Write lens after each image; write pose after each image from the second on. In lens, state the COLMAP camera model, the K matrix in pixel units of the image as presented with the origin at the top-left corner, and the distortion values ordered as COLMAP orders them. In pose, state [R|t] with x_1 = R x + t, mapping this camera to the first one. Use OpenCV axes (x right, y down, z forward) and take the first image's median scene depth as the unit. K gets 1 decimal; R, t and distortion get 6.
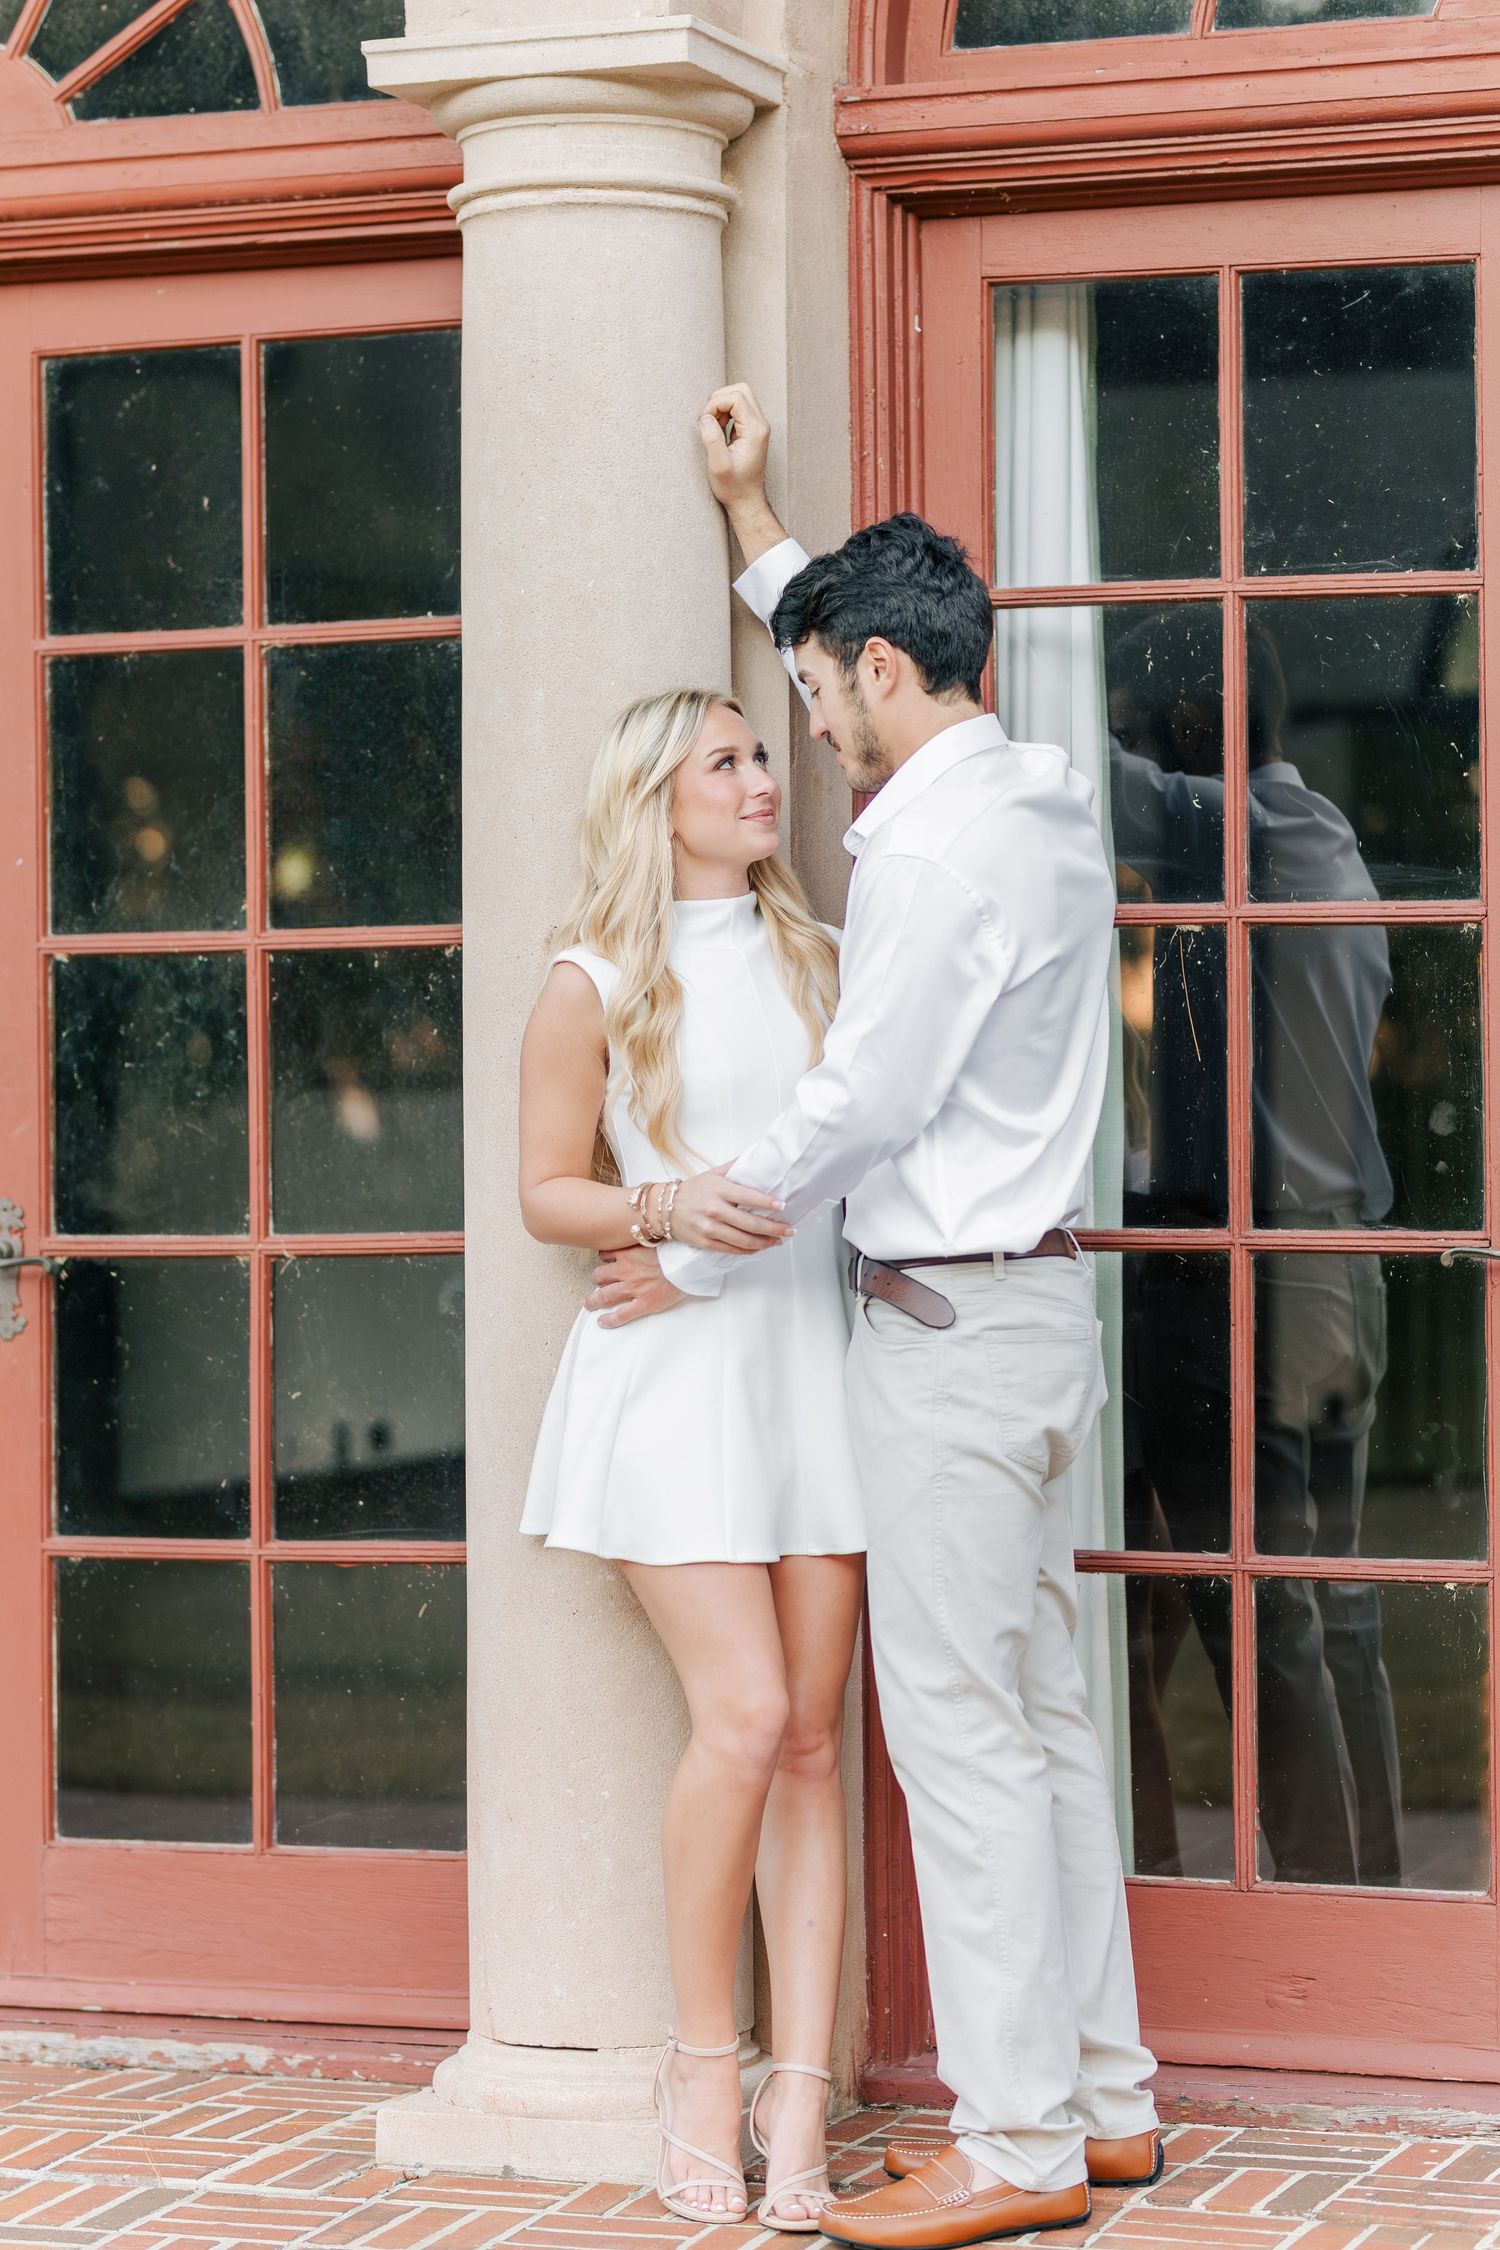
lens RADIAL K [[5790.1, 0, 746.9], [0, 5790.1, 1119.8], [0, 0, 1]] dist [0.043362, 0.339503]
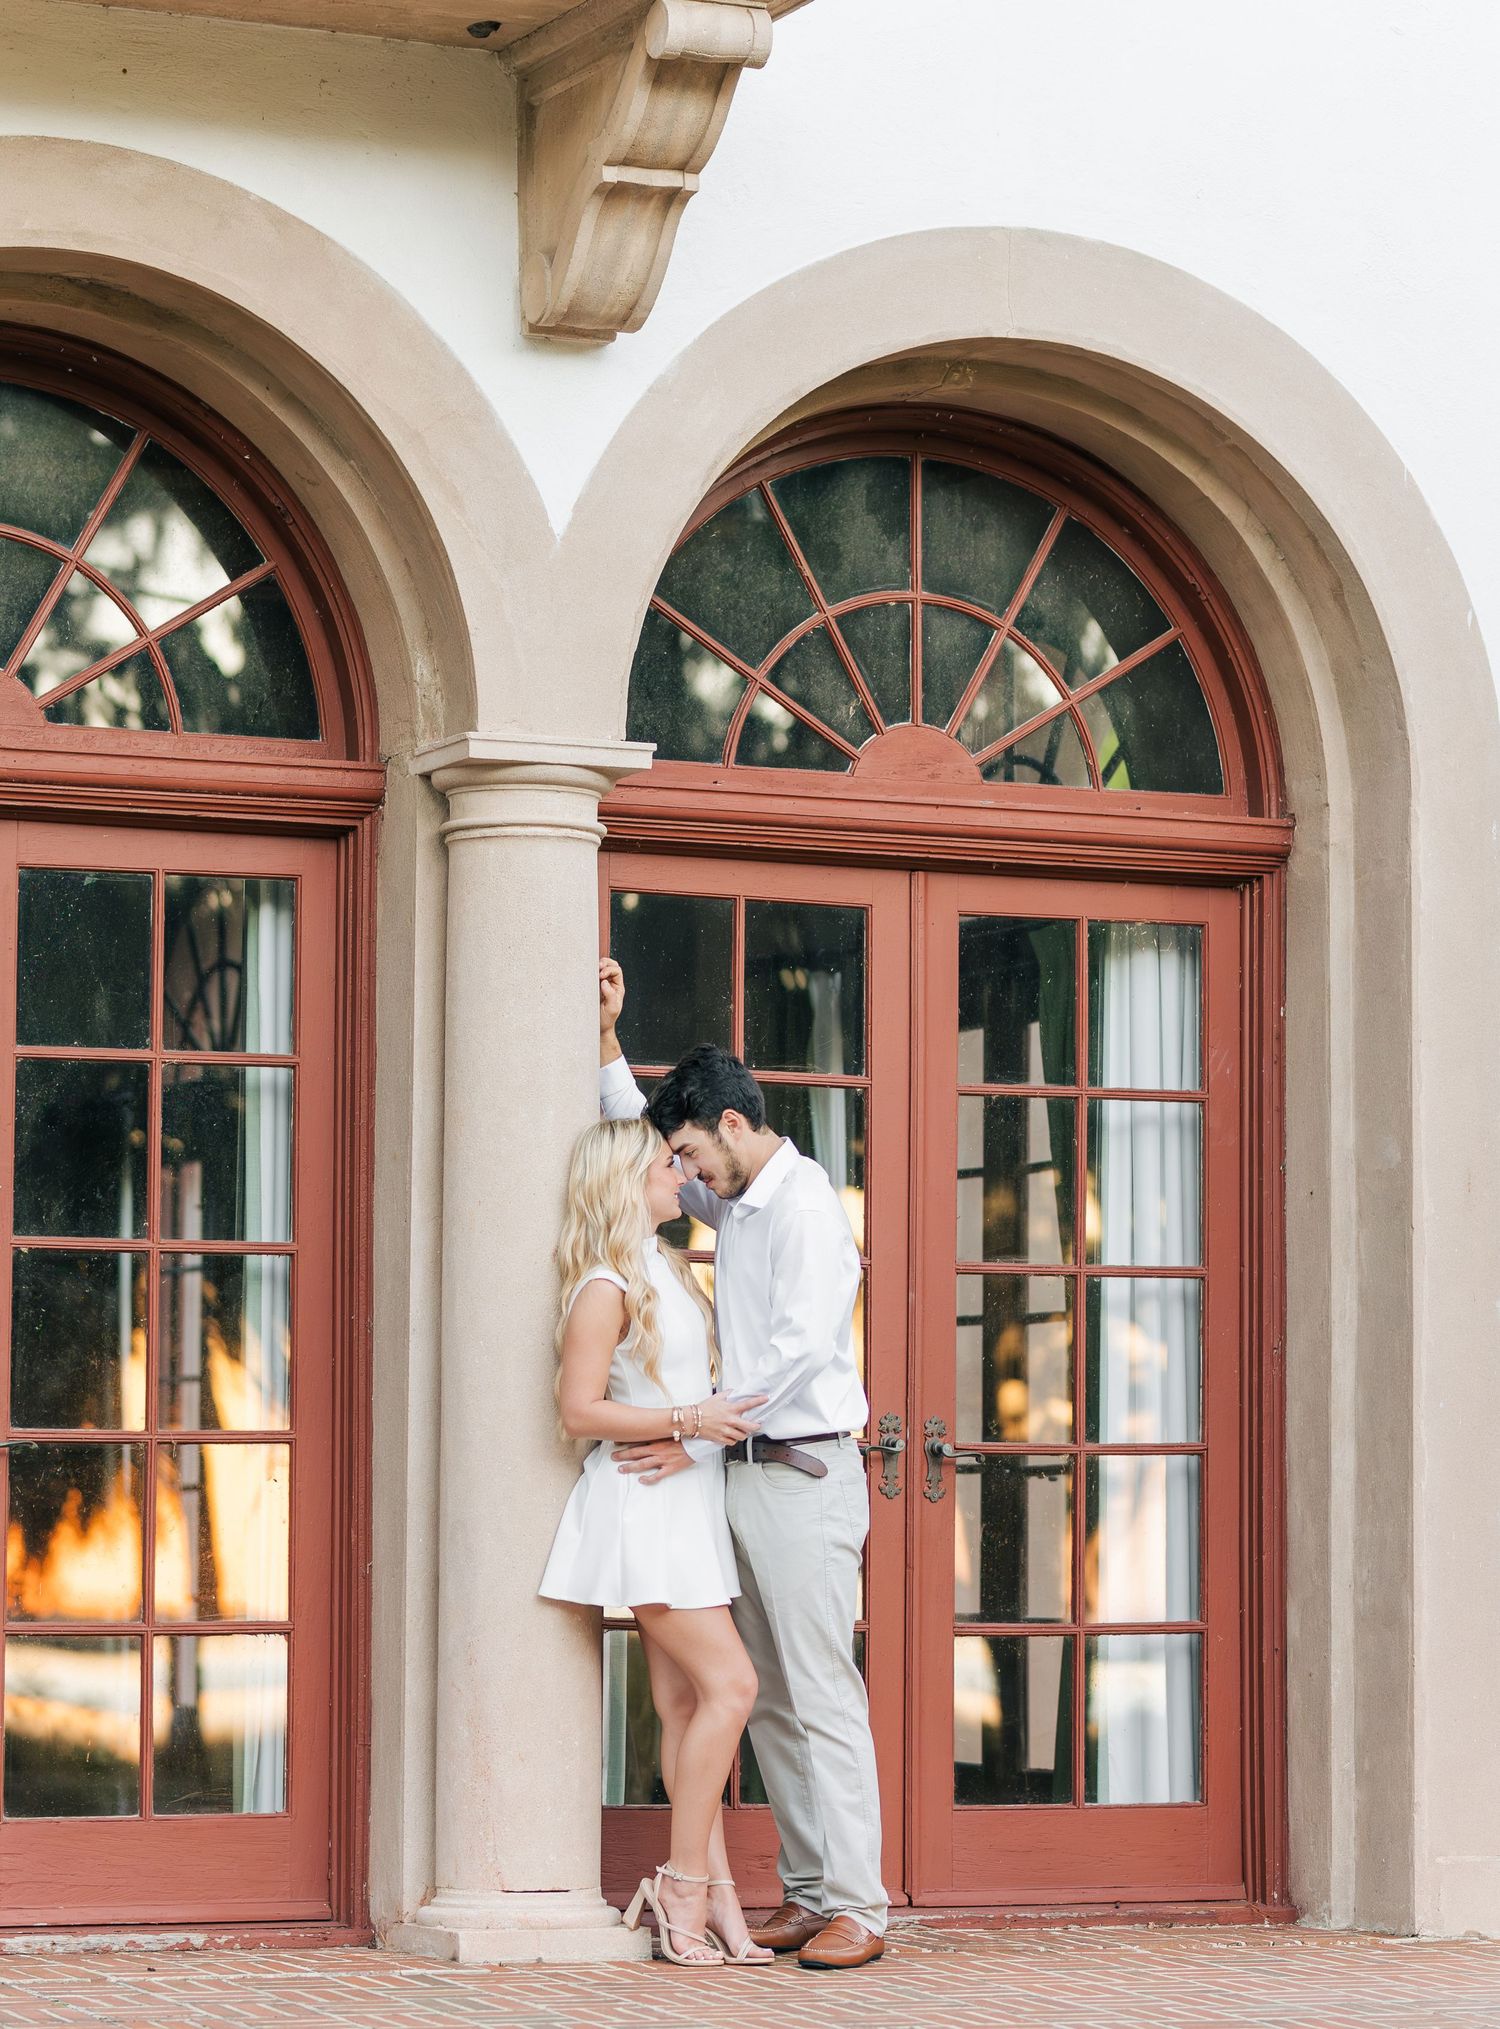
lens RADIAL K [[5918.3, 0, 716.5], [0, 5918.3, 1079.8], [0, 0, 1]] dist [0.024024, 0.348156]
pose [[0.713945, 0.066617, 0.697026, -1.205200], [-0.013217, 0.996569, -0.081708, 0.059410], [-0.700077, 0.049122, 0.712375, -0.297913]]
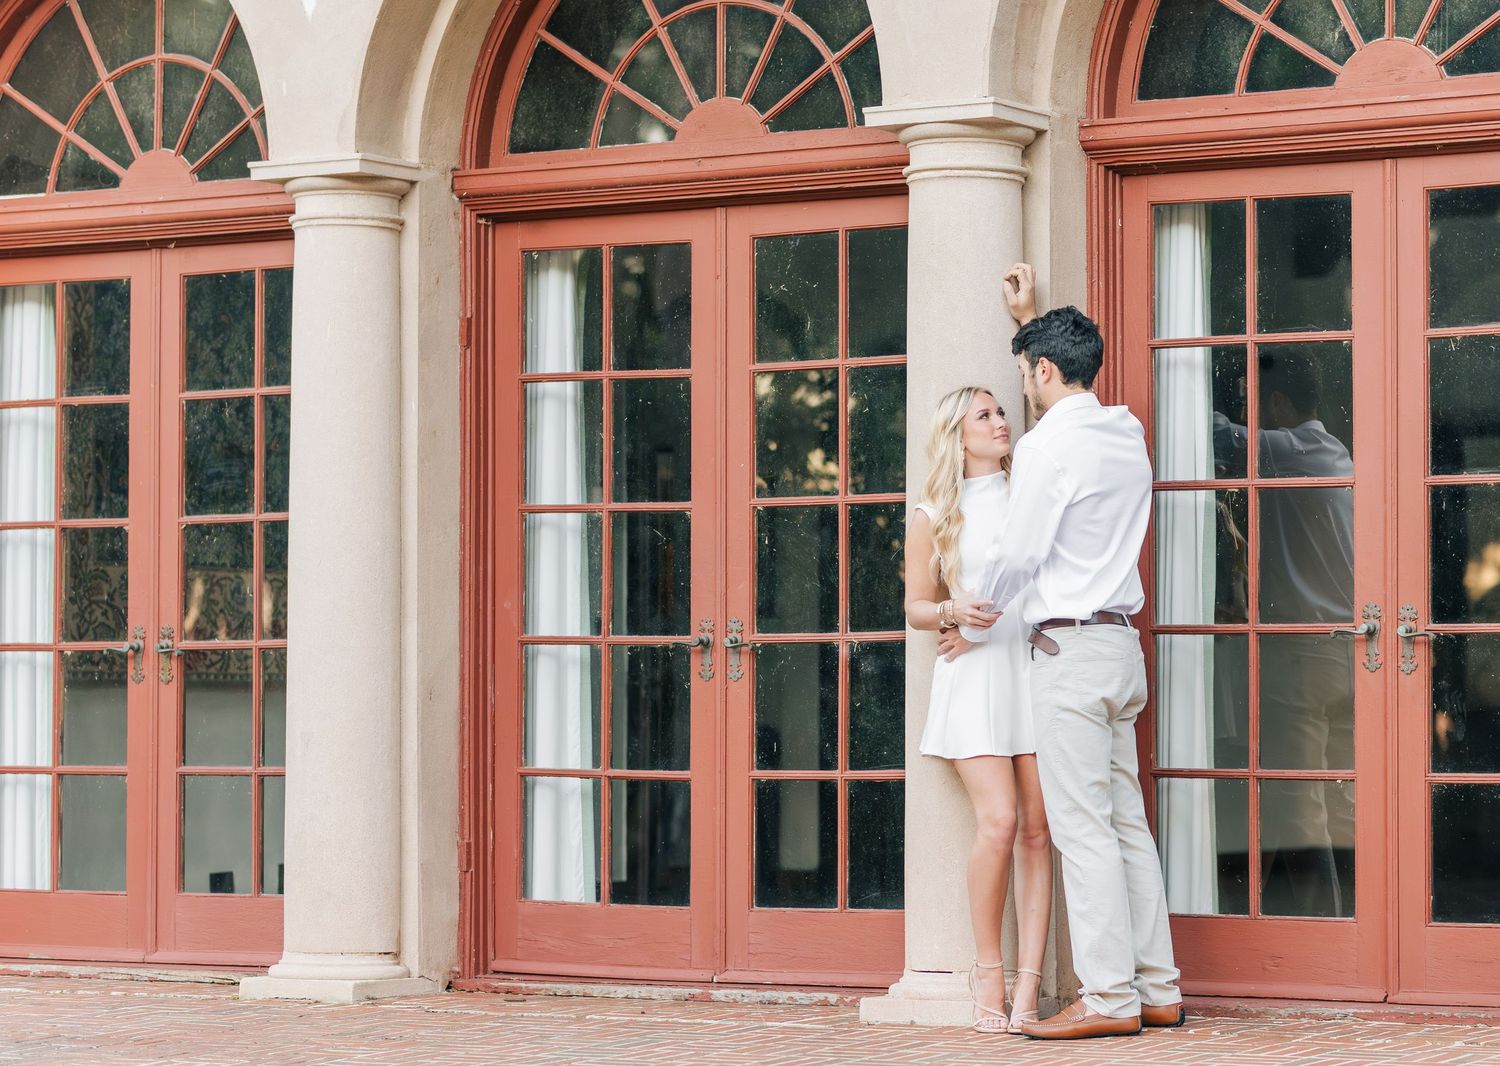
lens RADIAL K [[4354.4, 0, 1043.1], [0, 4354.4, 533.1], [0, 0, 1]] dist [0.016958, -0.025654]
pose [[0.989495, -0.001700, -0.144560, 0.251424], [-0.004172, 0.999179, -0.040305, 0.052693], [0.144510, 0.040484, 0.988675, -0.689004]]
